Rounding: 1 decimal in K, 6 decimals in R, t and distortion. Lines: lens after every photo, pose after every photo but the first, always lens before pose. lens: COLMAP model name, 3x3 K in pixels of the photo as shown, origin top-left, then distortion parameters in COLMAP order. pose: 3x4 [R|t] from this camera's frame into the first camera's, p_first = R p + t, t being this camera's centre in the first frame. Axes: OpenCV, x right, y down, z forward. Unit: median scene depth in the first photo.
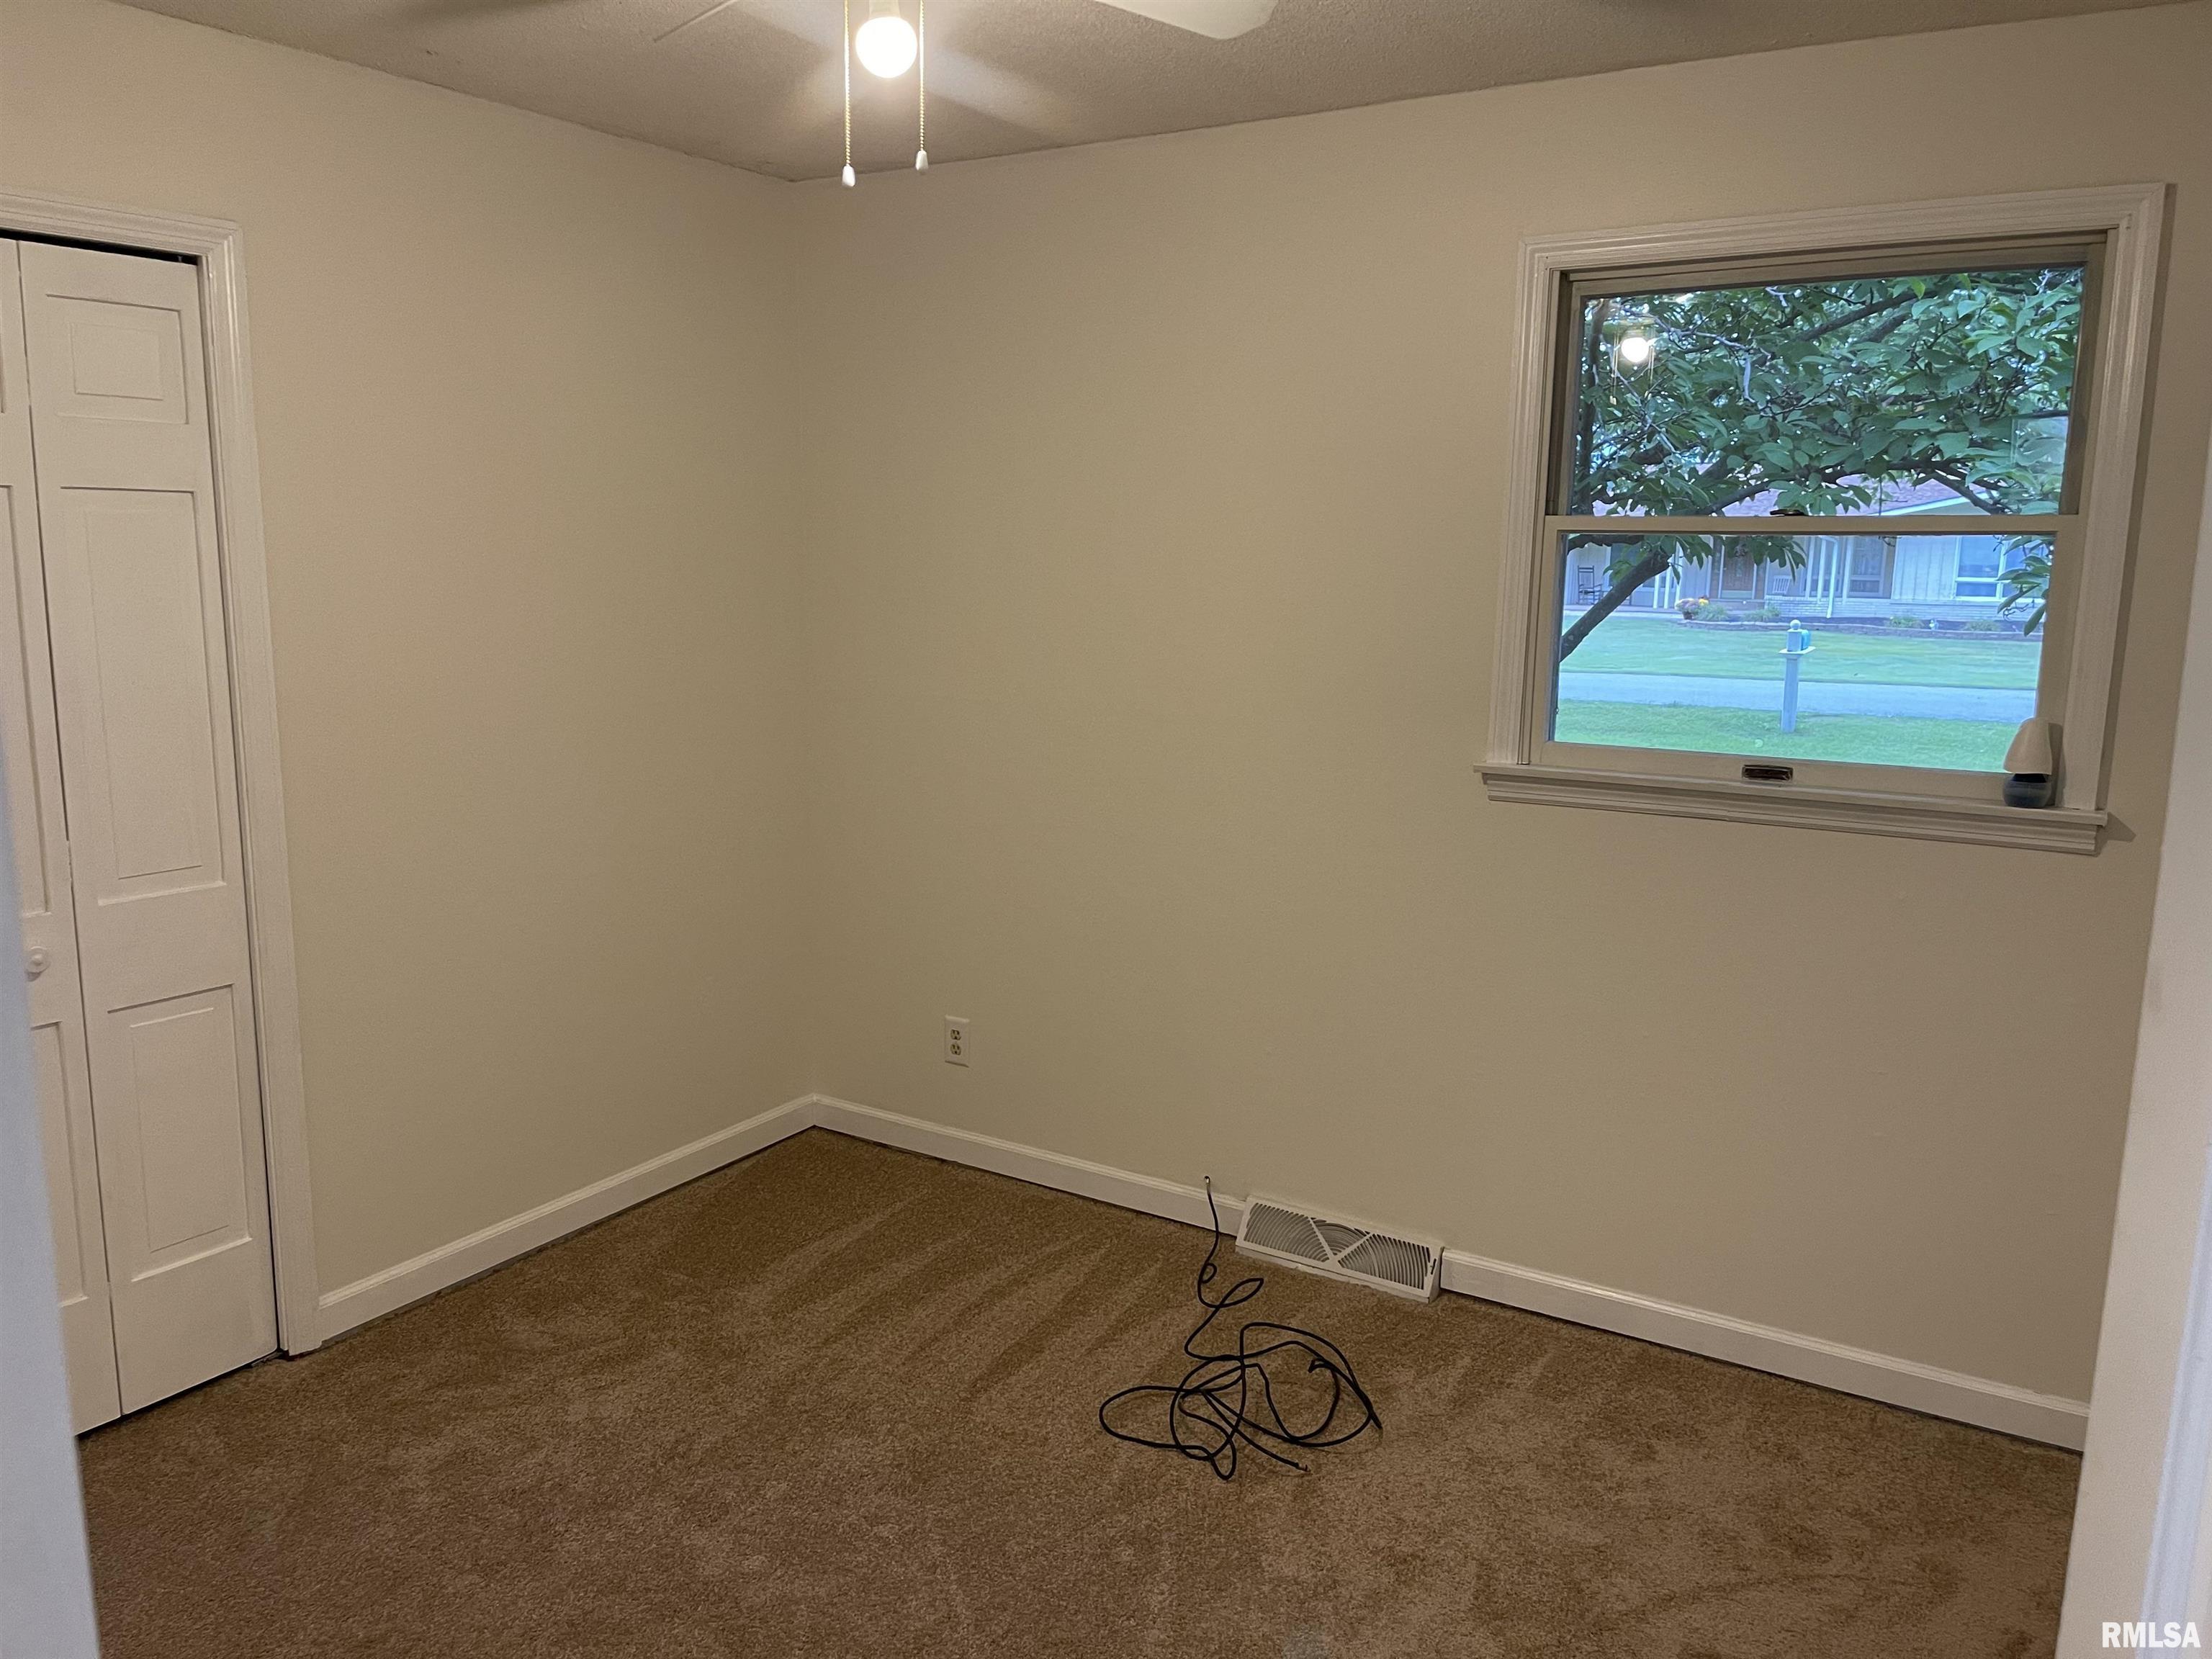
lens RADIAL K [[1666.7, 0, 1106.0], [0, 1666.7, 829.5], [0, 0, 1]] dist [0.053603, -0.068444]
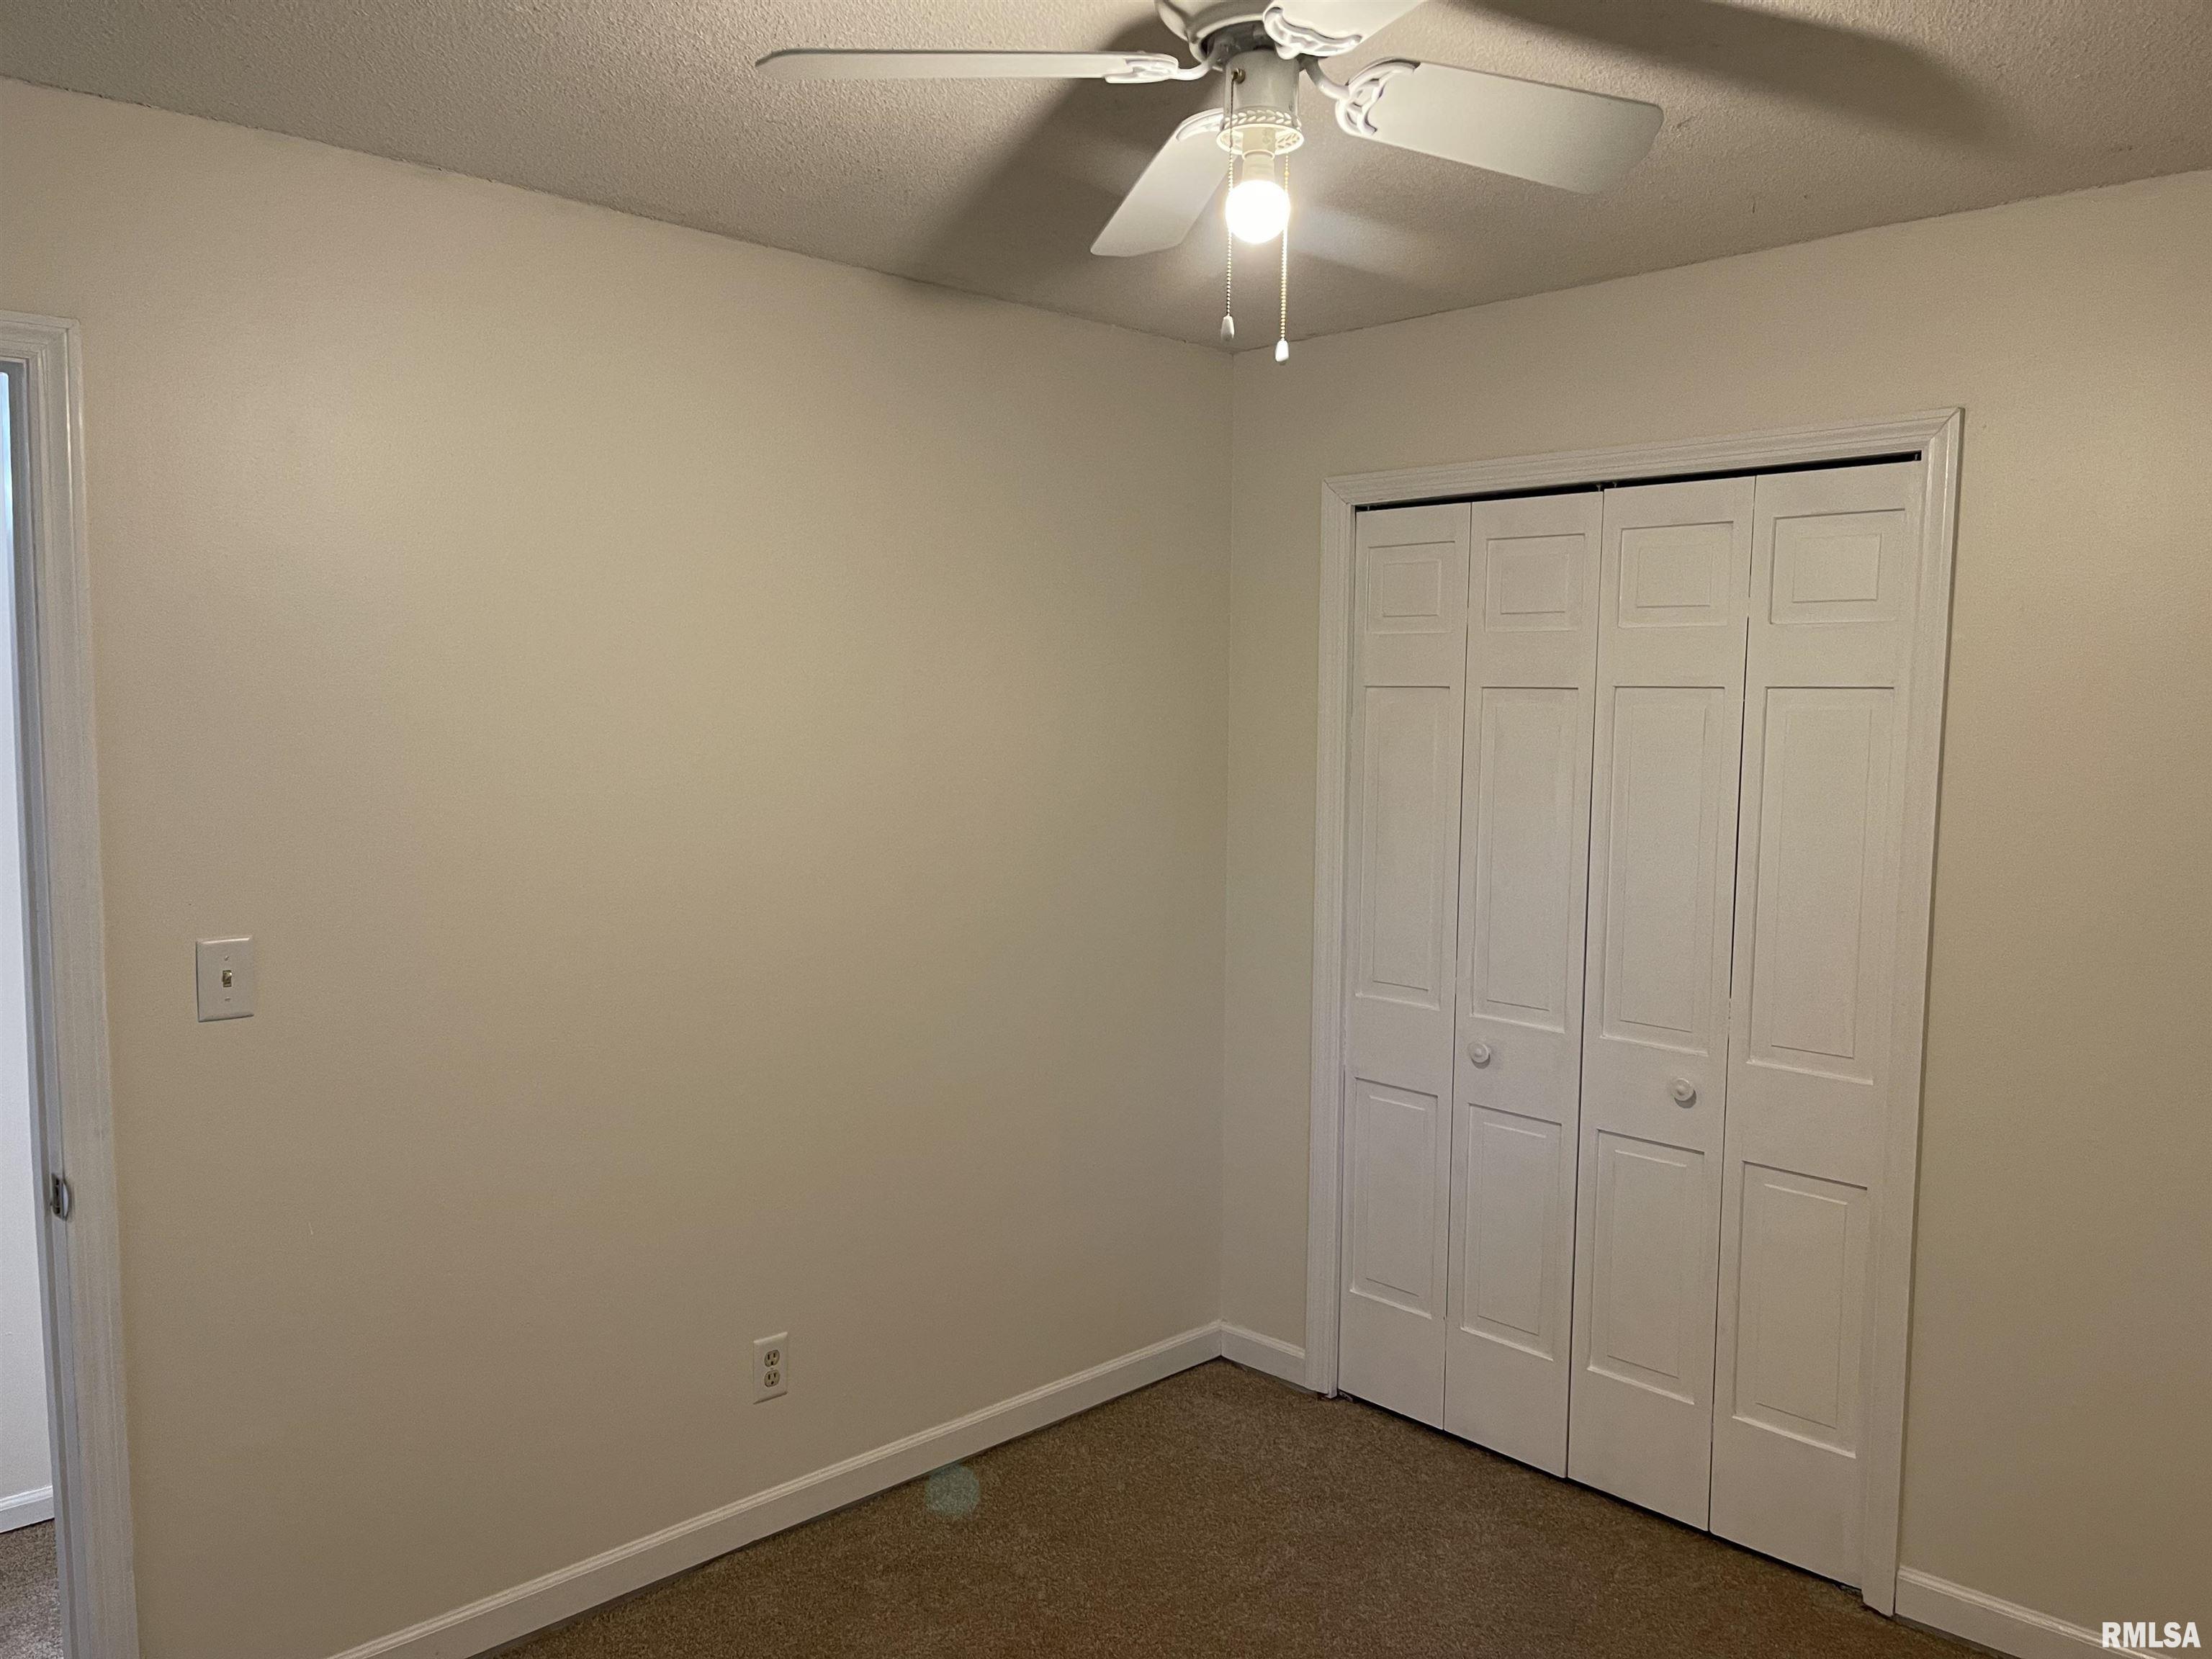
lens RADIAL K [[1666.7, 0, 1106.0], [0, 1666.7, 829.5], [0, 0, 1]] dist [0.053603, -0.068444]
pose [[-0.217261, 0.073937, -0.973309, 0.540036], [-0.179894, 0.977014, 0.114374, -0.152180], [0.959394, 0.199941, -0.198966, 0.789378]]
